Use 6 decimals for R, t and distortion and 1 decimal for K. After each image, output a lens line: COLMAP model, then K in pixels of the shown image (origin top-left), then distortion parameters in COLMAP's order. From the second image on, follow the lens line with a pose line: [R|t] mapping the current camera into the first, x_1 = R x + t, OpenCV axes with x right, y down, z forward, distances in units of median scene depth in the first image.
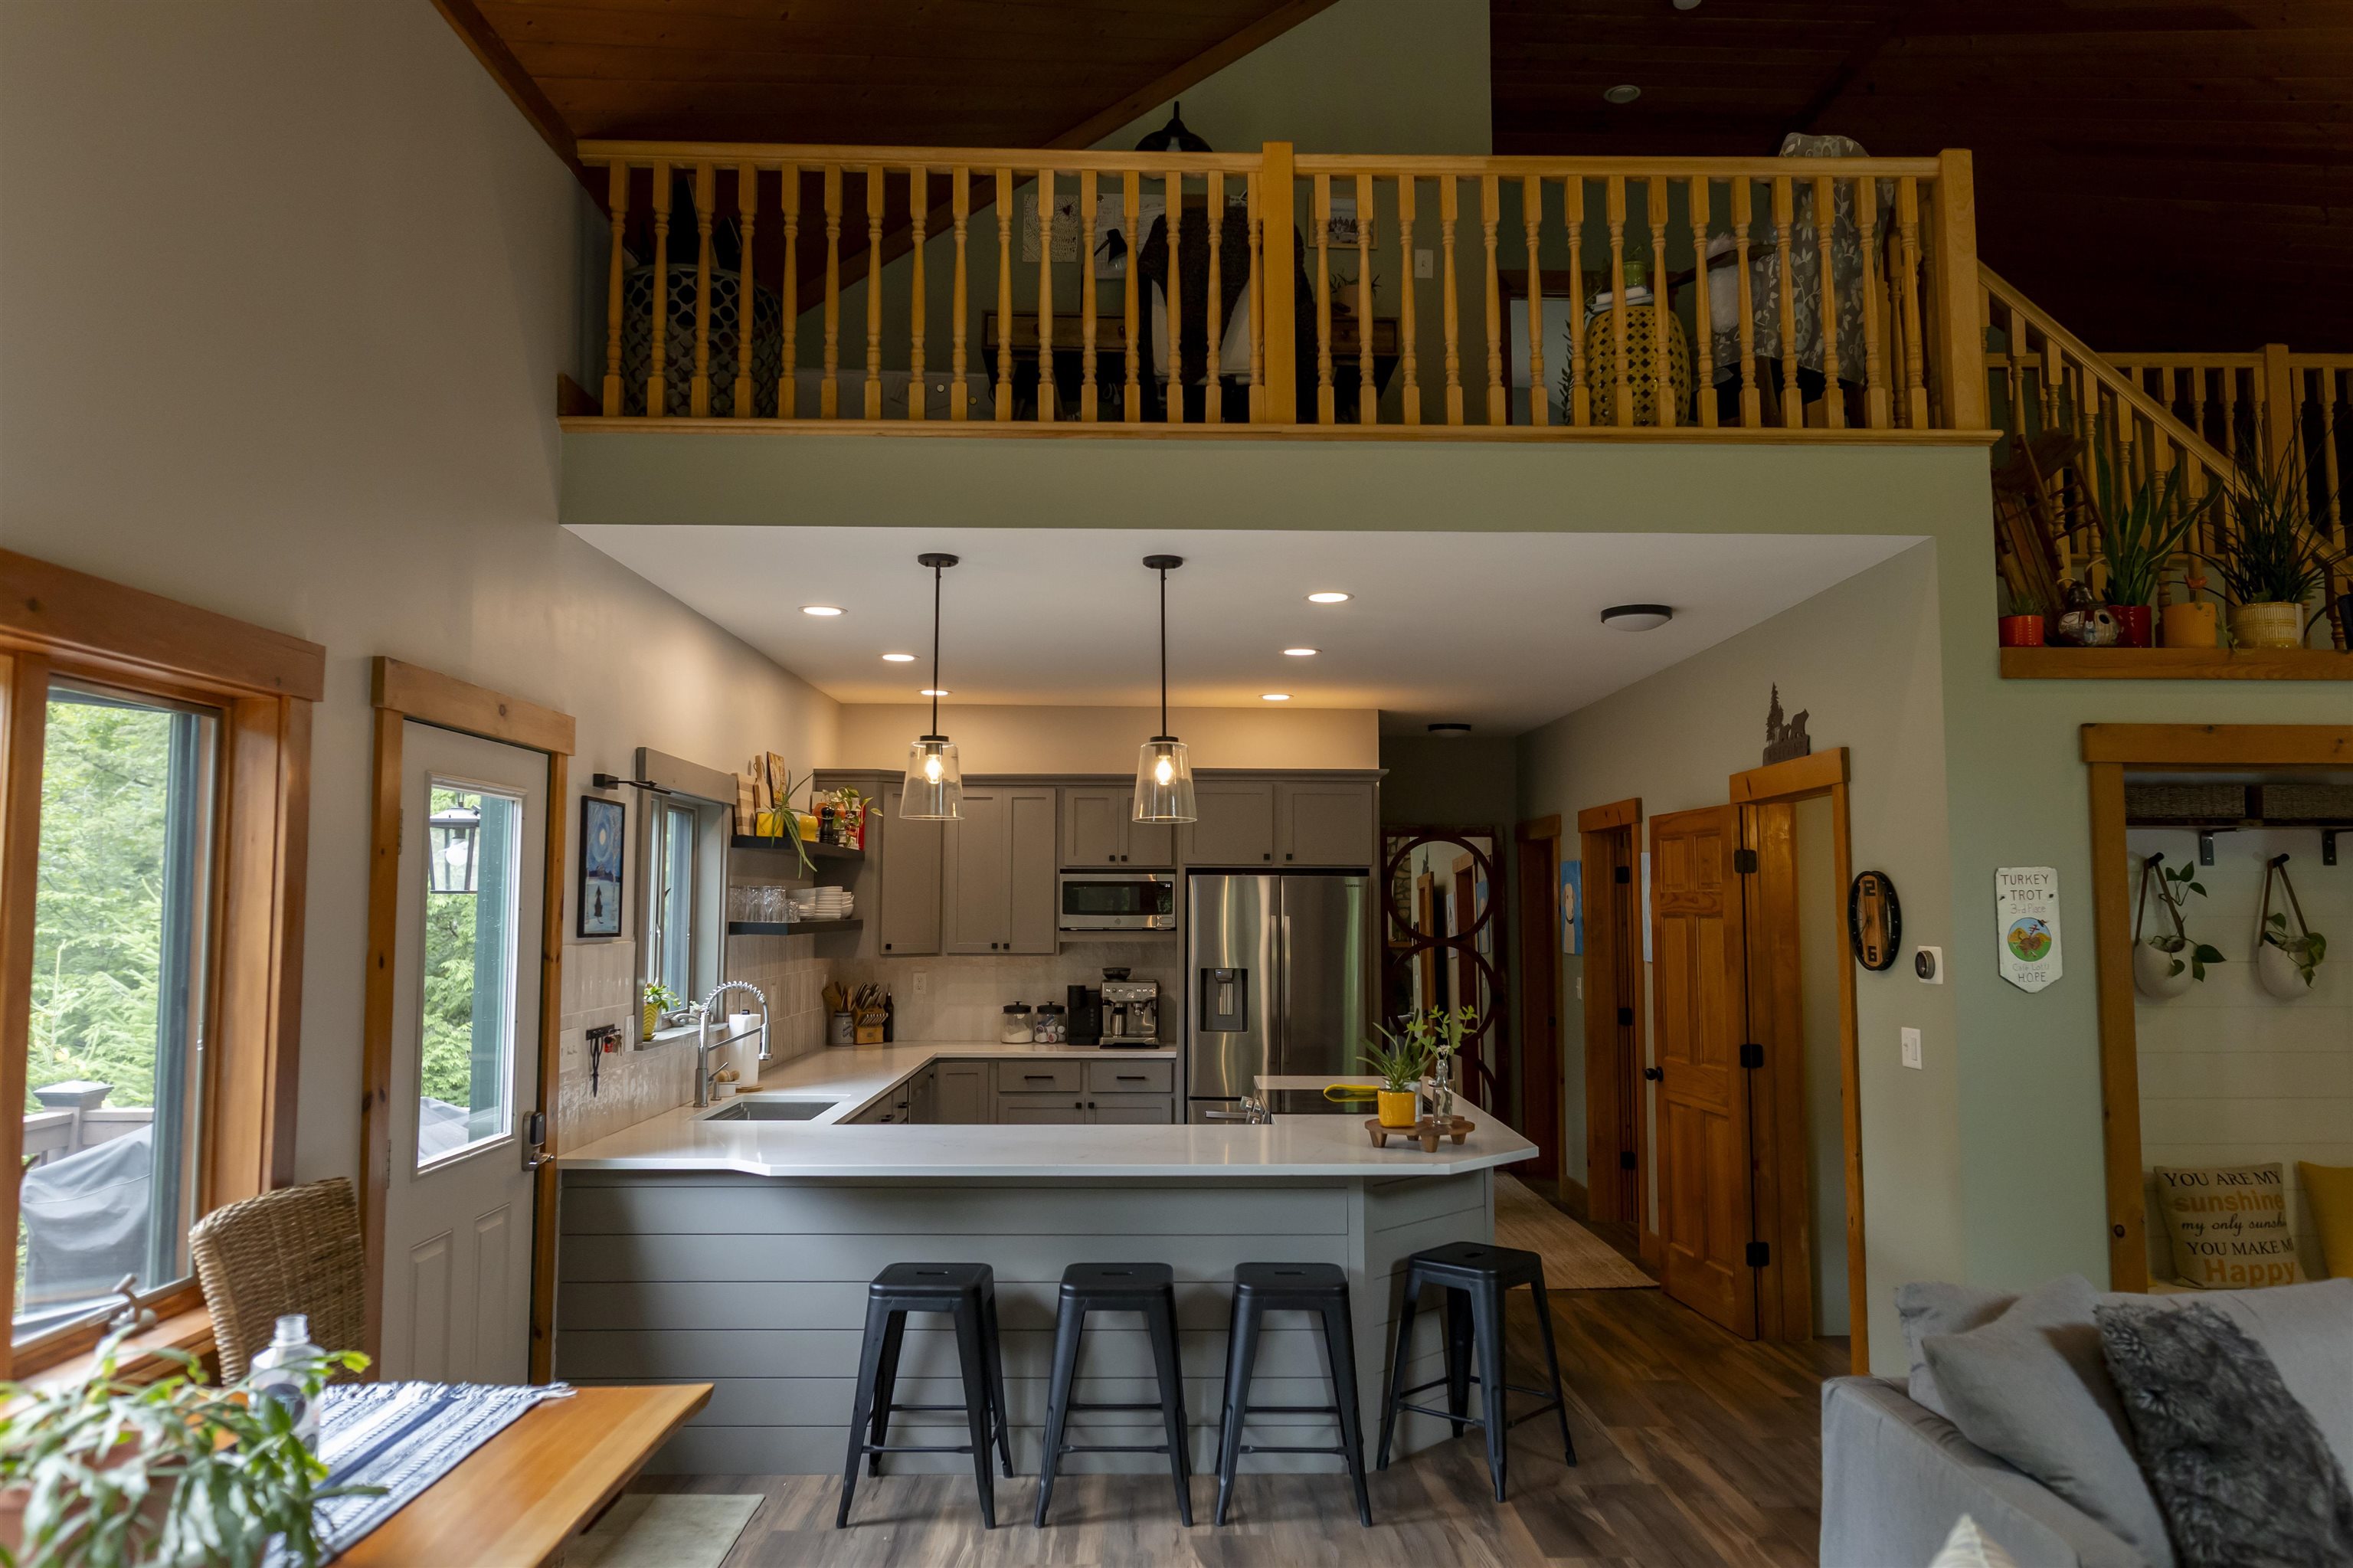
lens RADIAL K [[1644.5, 0, 1178.3], [0, 1644.5, 780.2], [0, 0, 1]] dist [-0.009574, 0.000996]
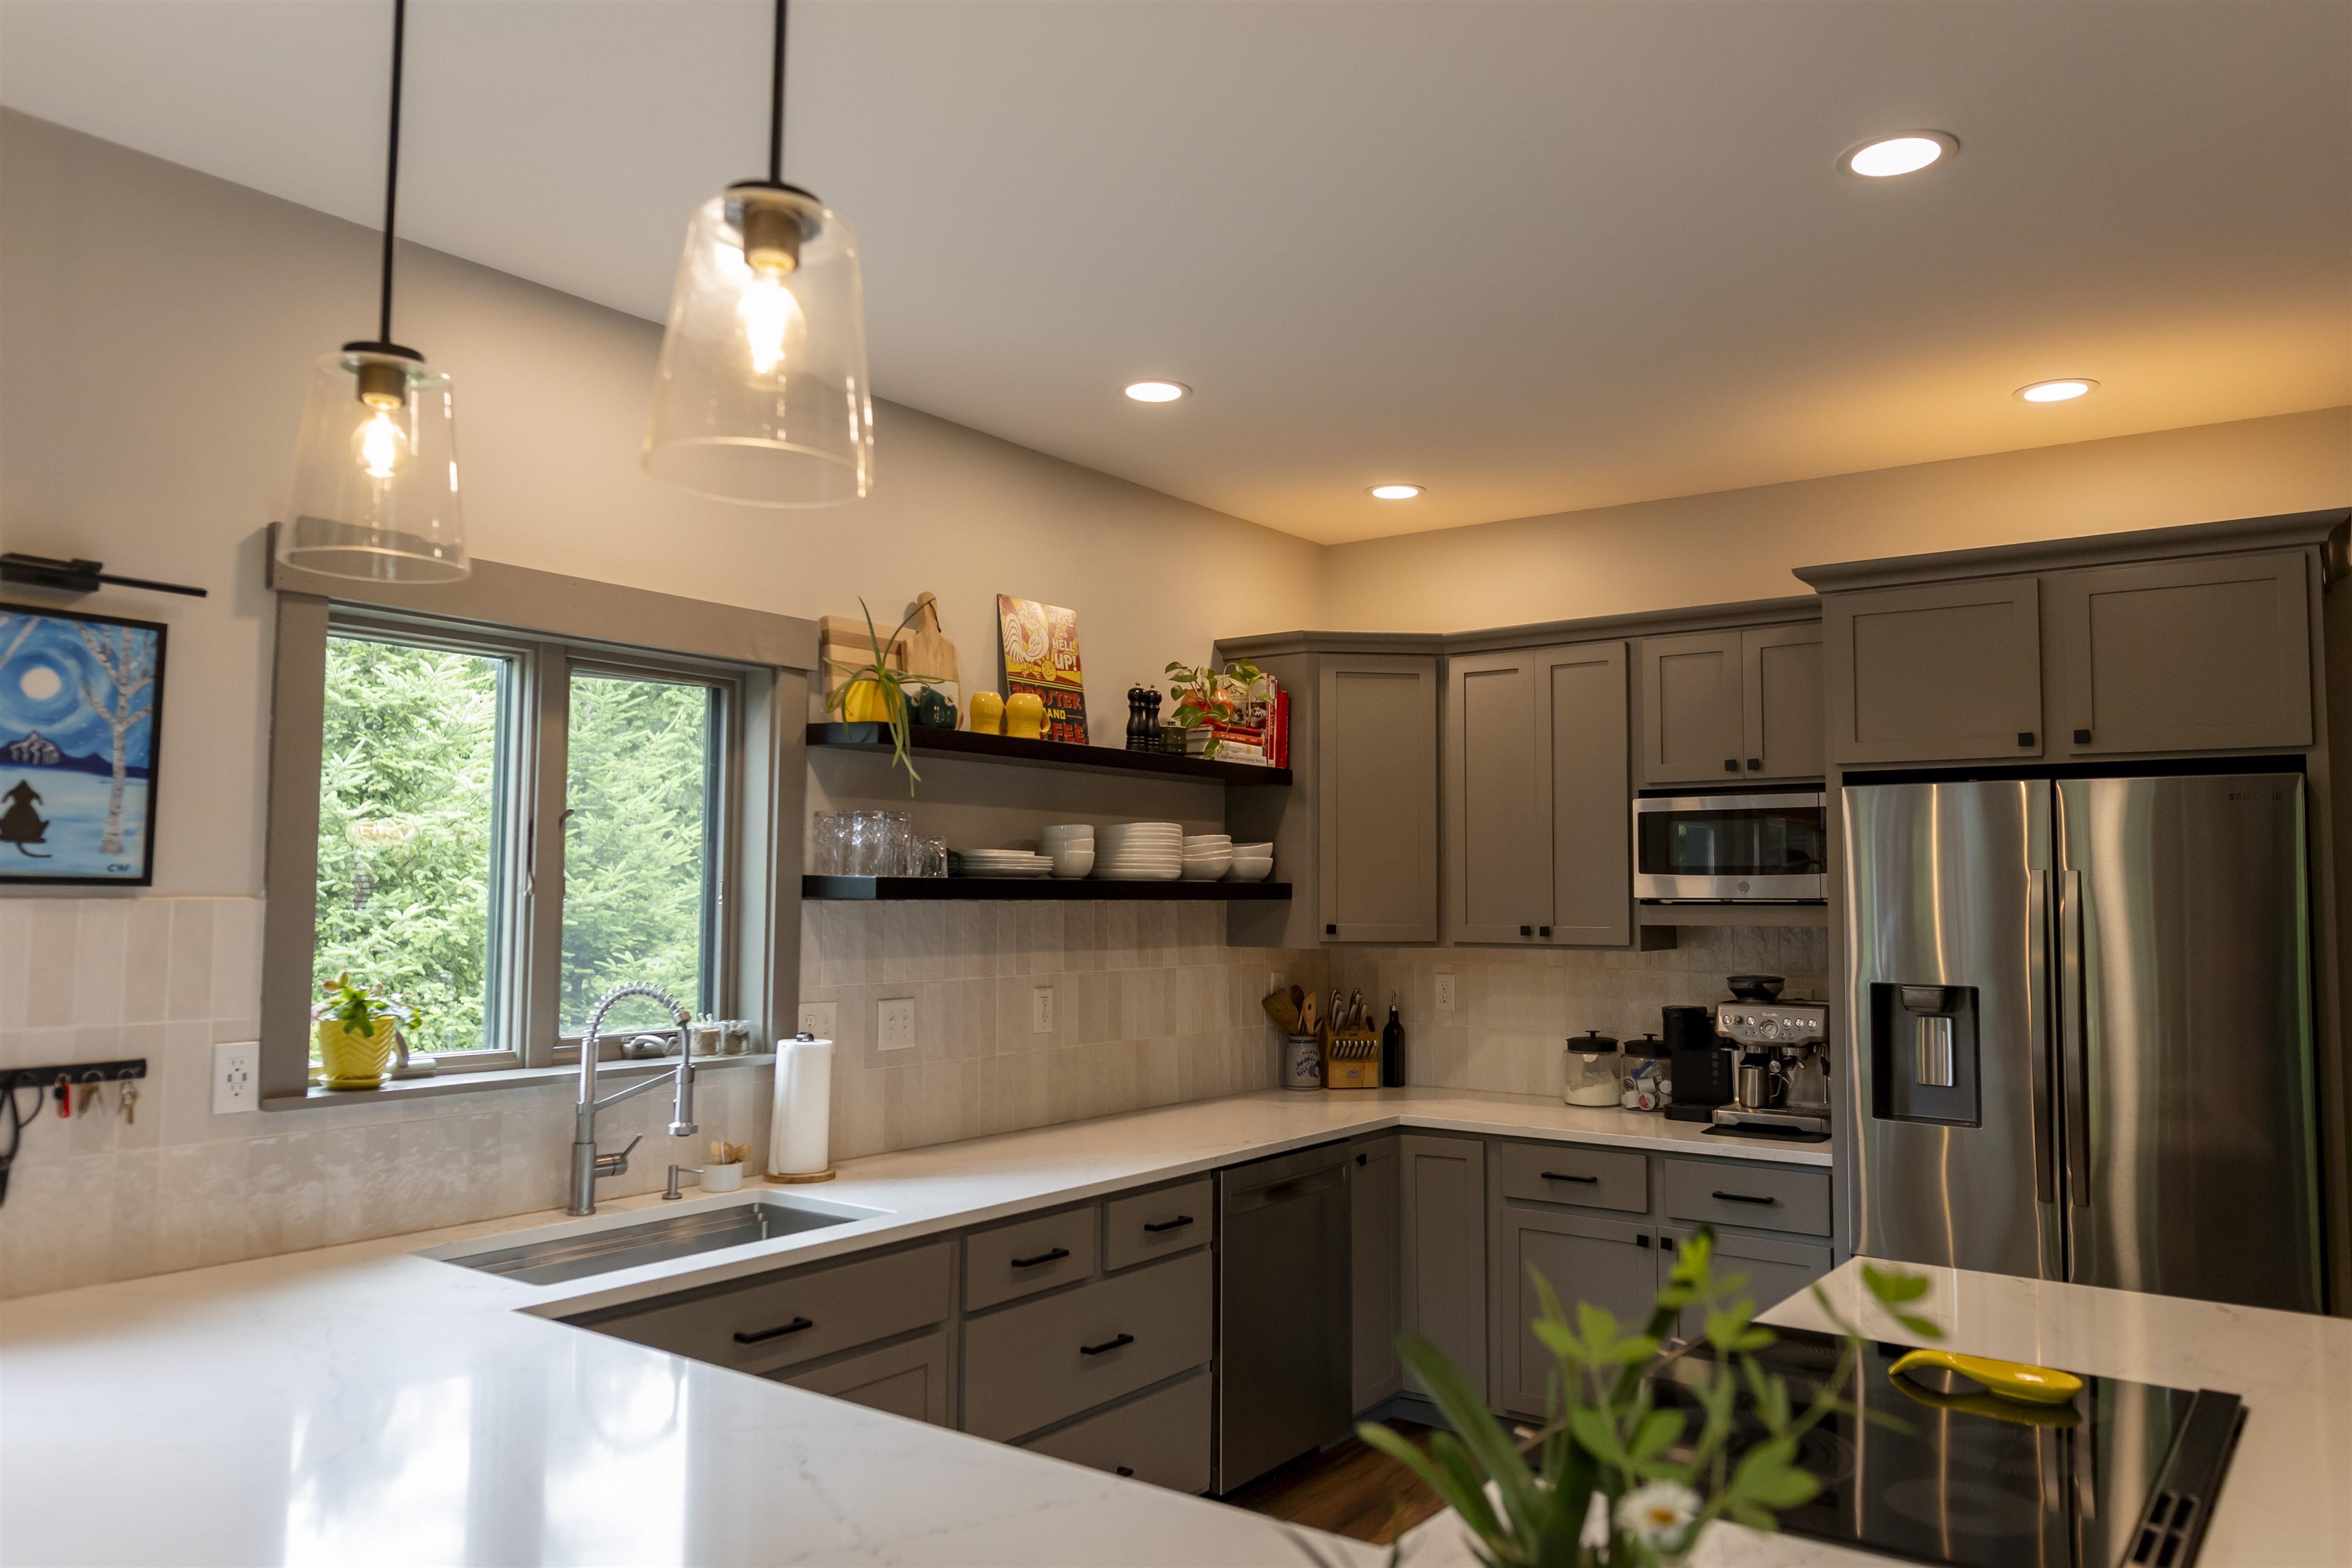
lens RADIAL K [[1643.8, 0, 1179.1], [0, 1643.8, 790.6], [0, 0, 1]] dist [-0.009574, 0.000996]
pose [[0.797168, -0.038021, -0.602559, 0.342306], [0.043957, 0.999021, -0.004883, 0.129593], [0.602155, -0.022594, 0.798059, 1.238055]]
